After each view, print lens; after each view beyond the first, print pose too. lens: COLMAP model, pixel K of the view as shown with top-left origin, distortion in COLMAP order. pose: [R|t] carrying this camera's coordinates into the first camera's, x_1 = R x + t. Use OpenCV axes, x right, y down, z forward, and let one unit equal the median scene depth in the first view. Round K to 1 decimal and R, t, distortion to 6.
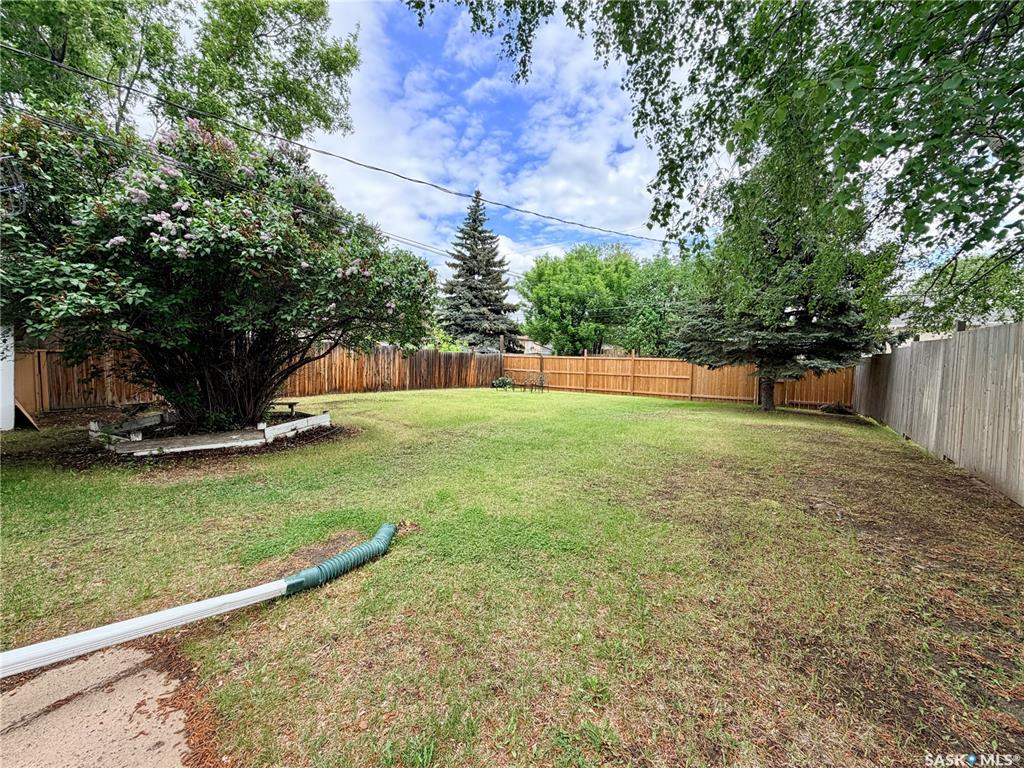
lens RADIAL K [[408.5, 0, 510.3], [0, 408.5, 382.9], [0, 0, 1]] dist [-0.002388, 0.000275]
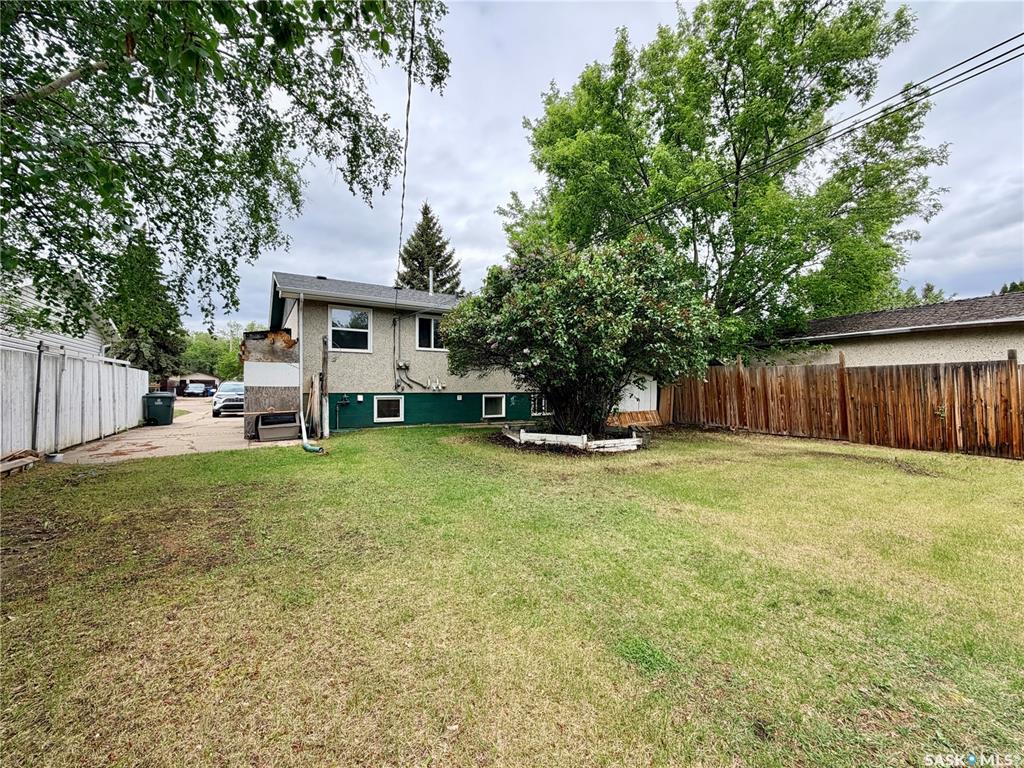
lens RADIAL K [[408.5, 0, 513.9], [0, 408.5, 386.6], [0, 0, 1]] dist [-0.002388, 0.000275]
pose [[-0.407807, -0.020893, -0.912829, 0.696177], [-0.066448, 0.997766, 0.006849, -0.057616], [0.910647, 0.063449, -0.408285, 1.418655]]
